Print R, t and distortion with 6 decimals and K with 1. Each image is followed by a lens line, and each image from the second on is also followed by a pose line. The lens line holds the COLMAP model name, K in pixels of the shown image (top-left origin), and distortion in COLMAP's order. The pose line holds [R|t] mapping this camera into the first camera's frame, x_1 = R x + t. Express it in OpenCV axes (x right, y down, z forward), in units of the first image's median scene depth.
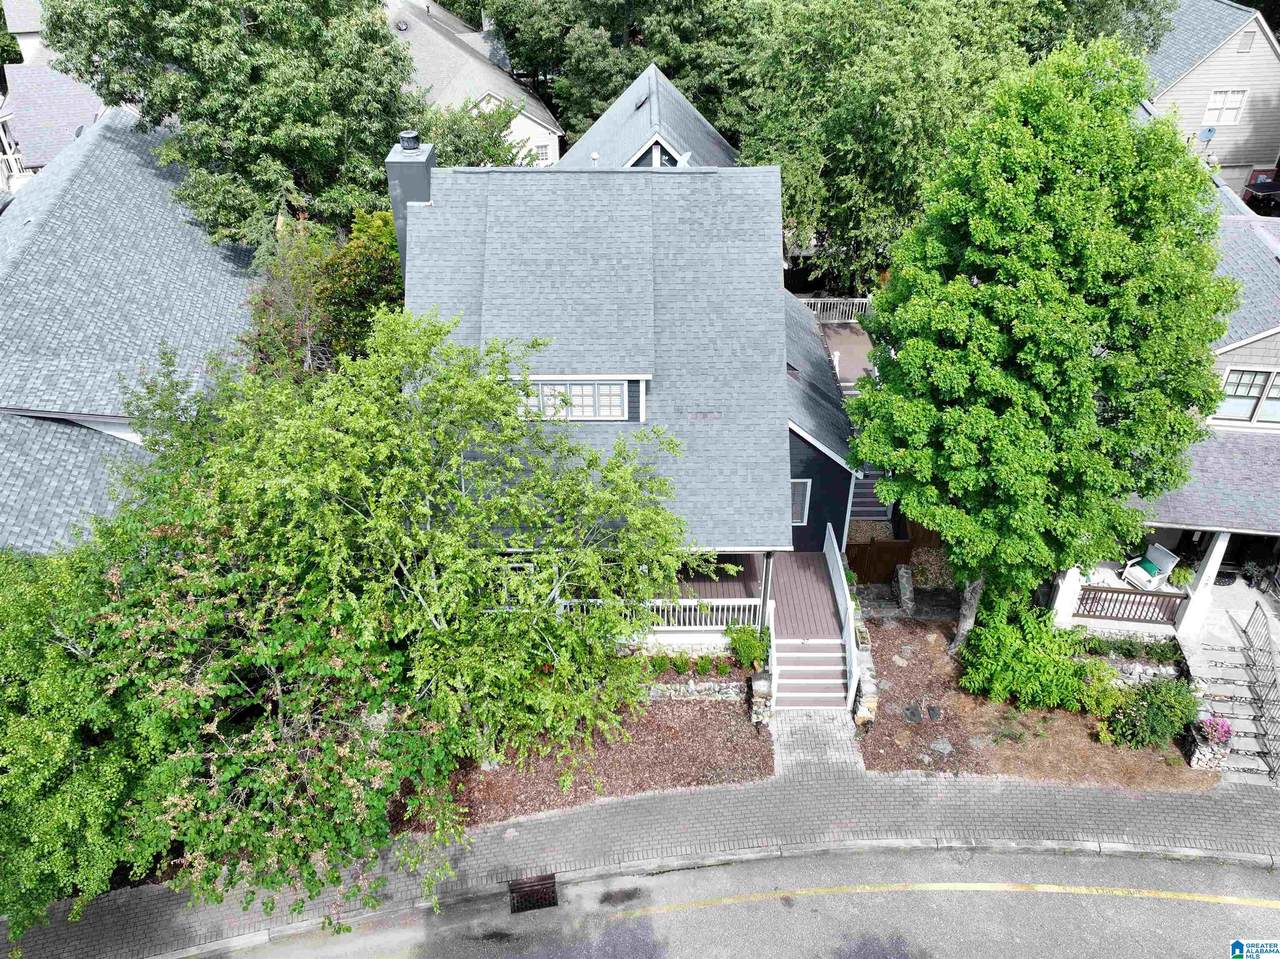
lens RADIAL K [[1024.4, 0, 640.9], [0, 1024.4, 484.8], [0, 0, 1]] dist [0.004272, 0.008803]
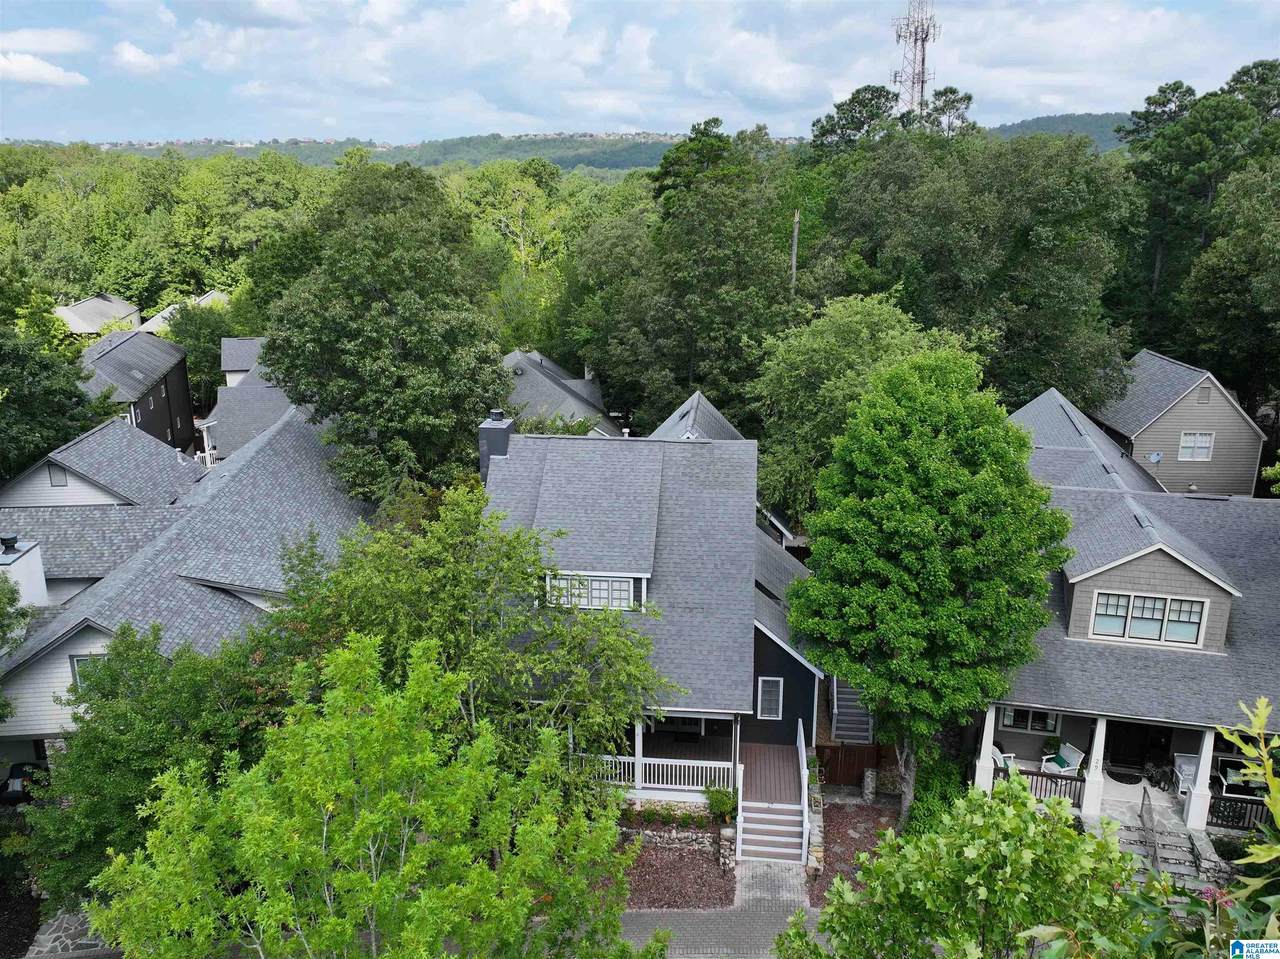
lens RADIAL K [[1024.4, 0, 640.9], [0, 1024.4, 484.8], [0, 0, 1]] dist [0.004272, 0.008803]
pose [[0.994089, 0.033778, -0.103179, 0.126119], [-0.066129, 0.942114, -0.328708, 0.214208], [0.086104, 0.333588, 0.938778, -0.296537]]
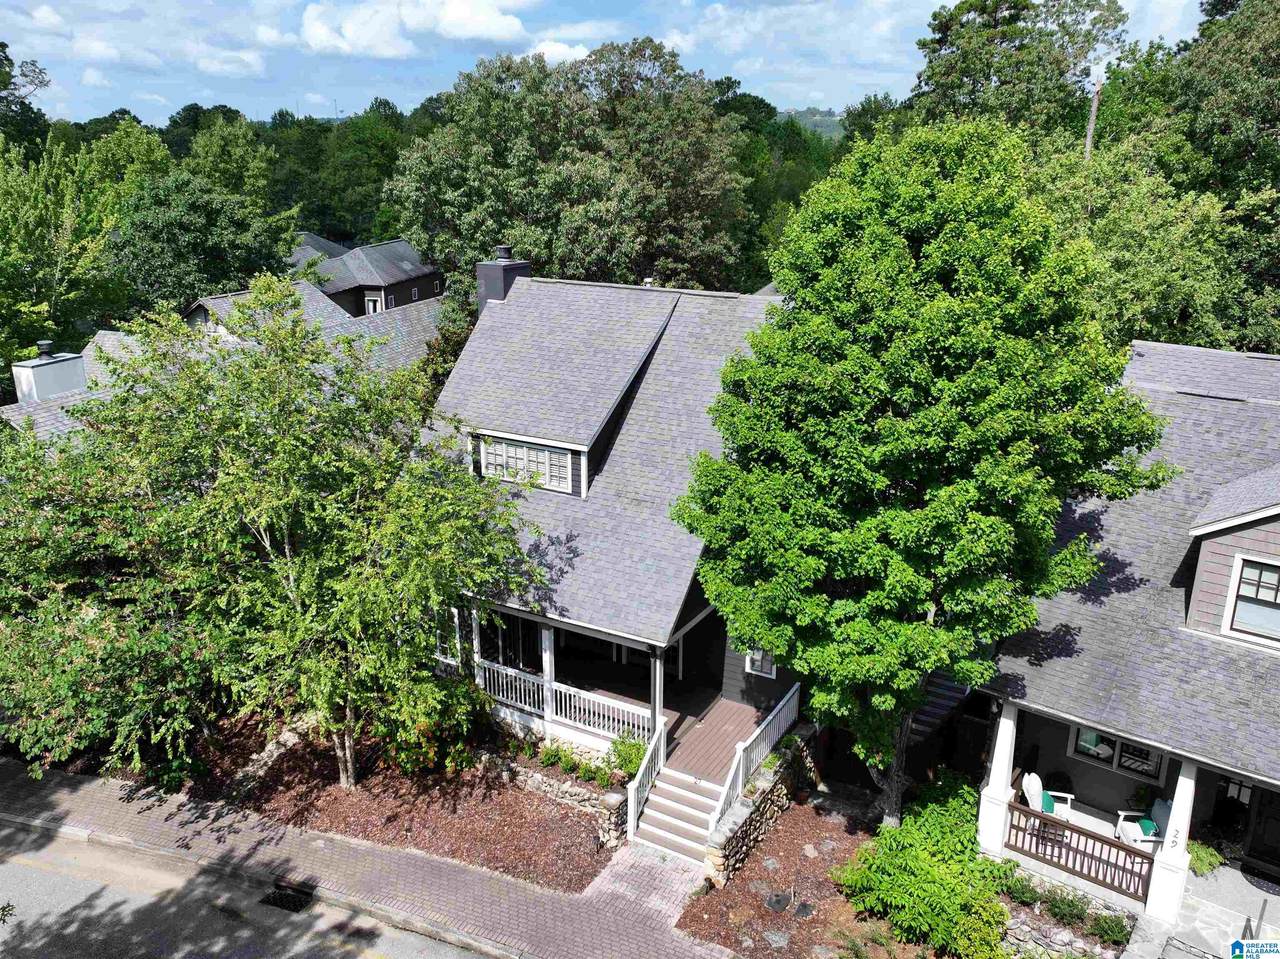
lens RADIAL K [[1024.4, 0, 640.9], [0, 1024.4, 484.8], [0, 0, 1]] dist [0.004272, 0.008803]
pose [[0.862740, 0.160894, -0.479367, 0.525444], [-0.300557, 0.925547, -0.230279, 0.140809], [0.406626, 0.342748, 0.846864, 0.148762]]
